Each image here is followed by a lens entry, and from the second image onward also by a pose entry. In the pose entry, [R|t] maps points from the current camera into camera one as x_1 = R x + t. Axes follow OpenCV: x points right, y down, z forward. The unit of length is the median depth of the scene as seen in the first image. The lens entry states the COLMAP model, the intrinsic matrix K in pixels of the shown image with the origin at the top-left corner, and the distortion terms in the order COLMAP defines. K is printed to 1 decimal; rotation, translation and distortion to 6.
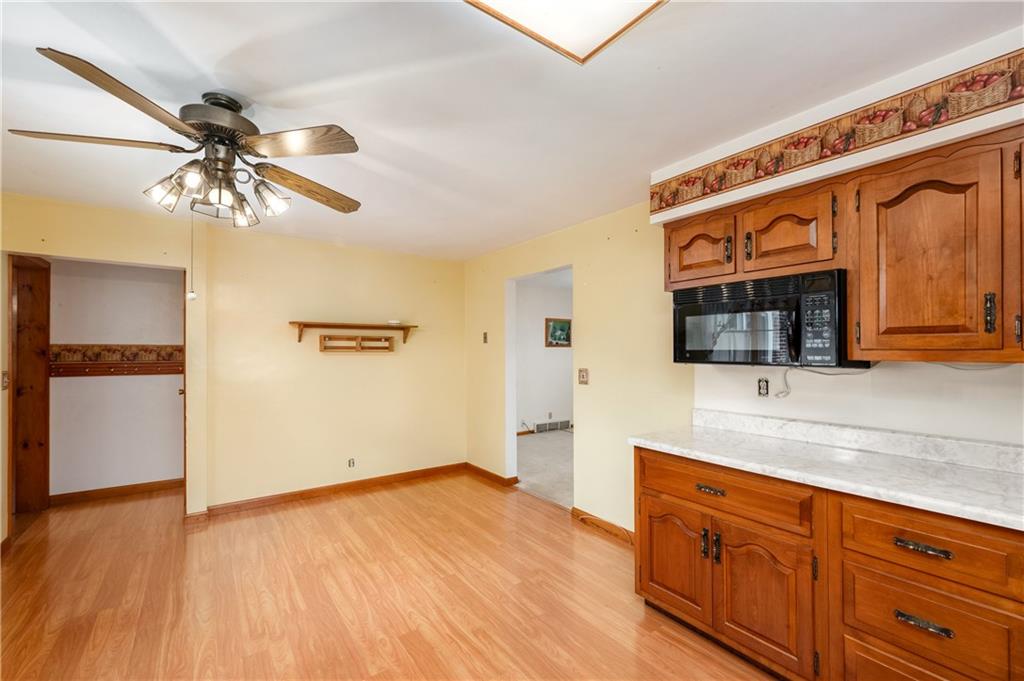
lens RADIAL K [[429.3, 0, 510.7], [0, 429.3, 349.0], [0, 0, 1]] dist [-0.001869, 0.001196]
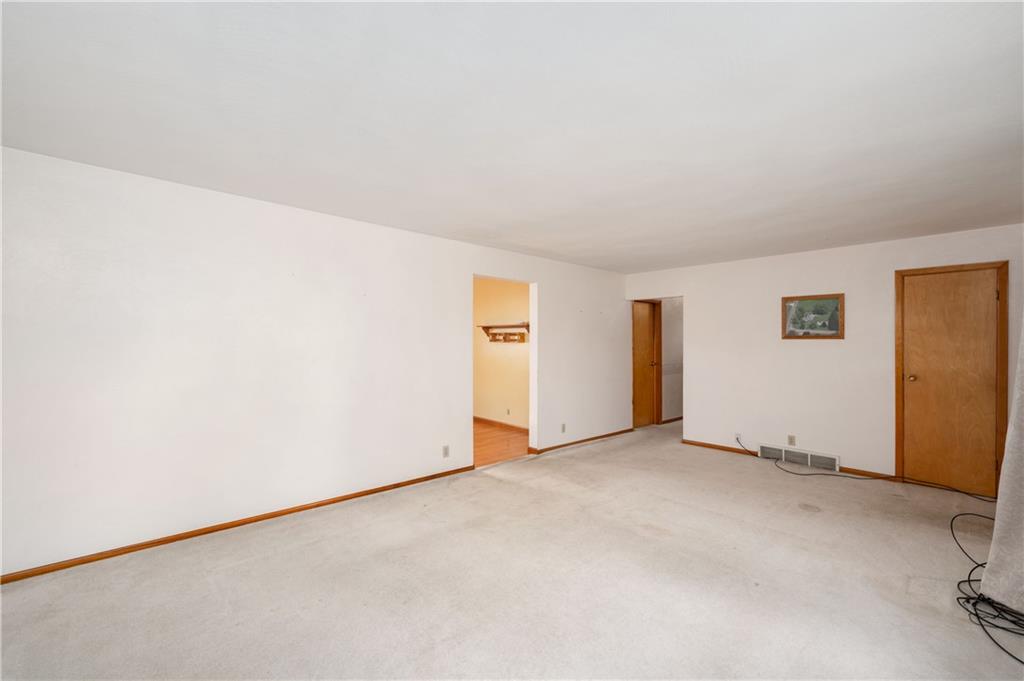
lens RADIAL K [[429.3, 0, 512.6], [0, 429.3, 345.9], [0, 0, 1]] dist [-0.001869, 0.001196]
pose [[0.123530, 0.012073, -0.992267, 1.373475], [-0.005461, 0.999919, 0.011486, 0.001370], [0.992326, 0.004000, 0.123586, 0.928975]]
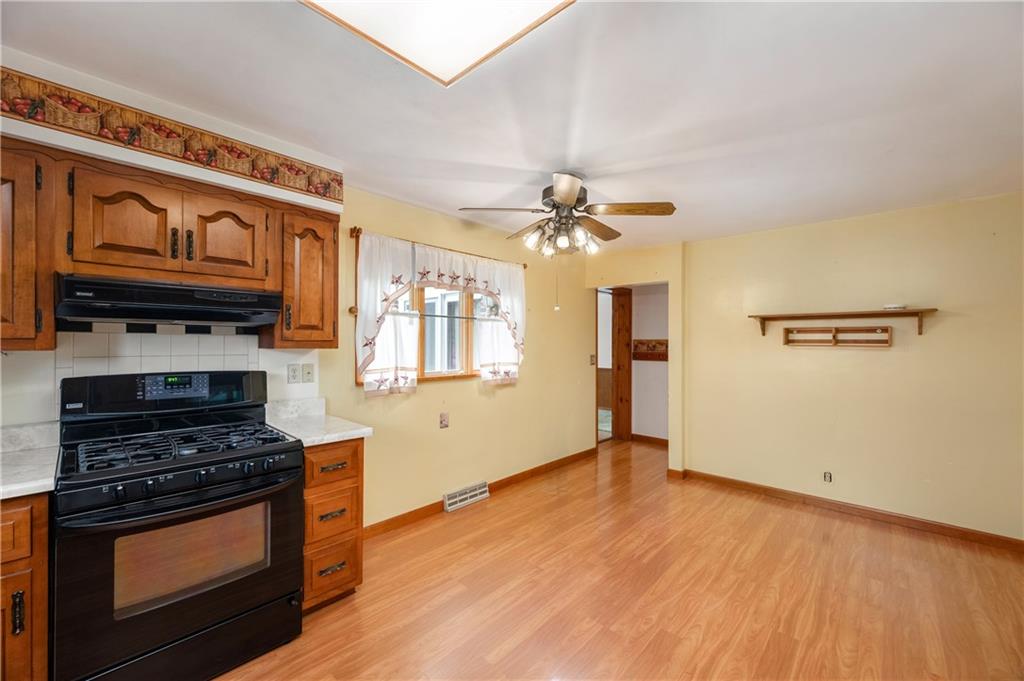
lens RADIAL K [[405.6, 0, 510.4], [0, 405.6, 345.4], [0, 0, 1]] dist [0.003051, -0.000335]
pose [[0.198147, 0.006836, -0.980148, 0.328582], [-0.001963, 0.999976, 0.006578, 0.001487], [0.980170, 0.000620, 0.198156, 0.255716]]
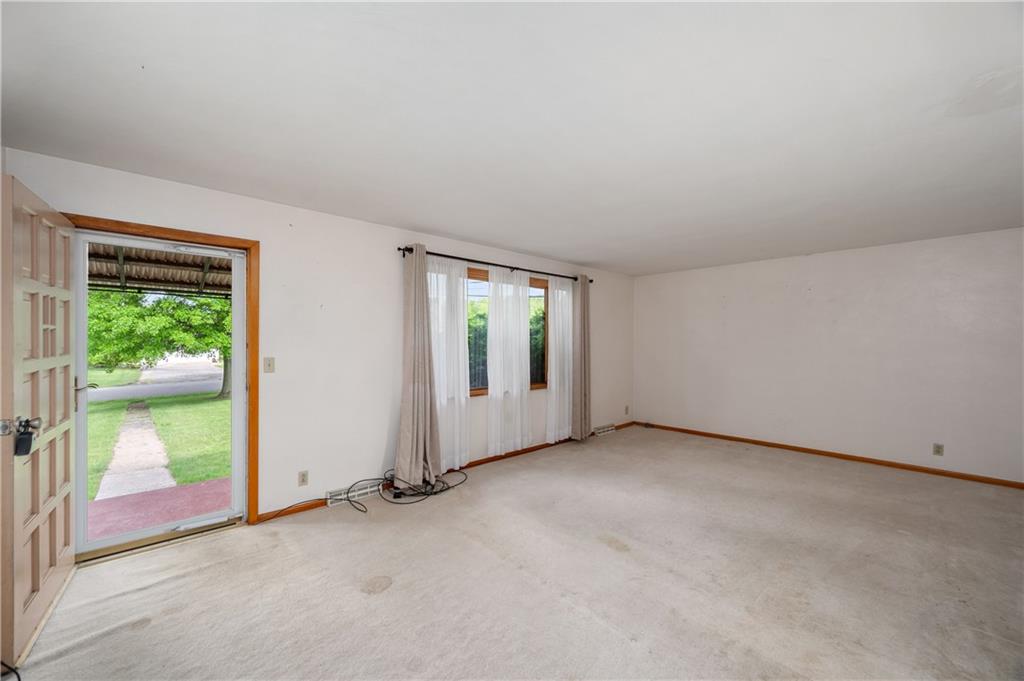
lens RADIAL K [[405.6, 0, 507.5], [0, 405.6, 340.1], [0, 0, 1]] dist [0.003051, -0.000335]
pose [[-0.115144, 0.001804, 0.993347, -0.082286], [-0.010369, 0.999942, -0.003018, 0.002981], [-0.993295, -0.010647, -0.115119, 1.573374]]
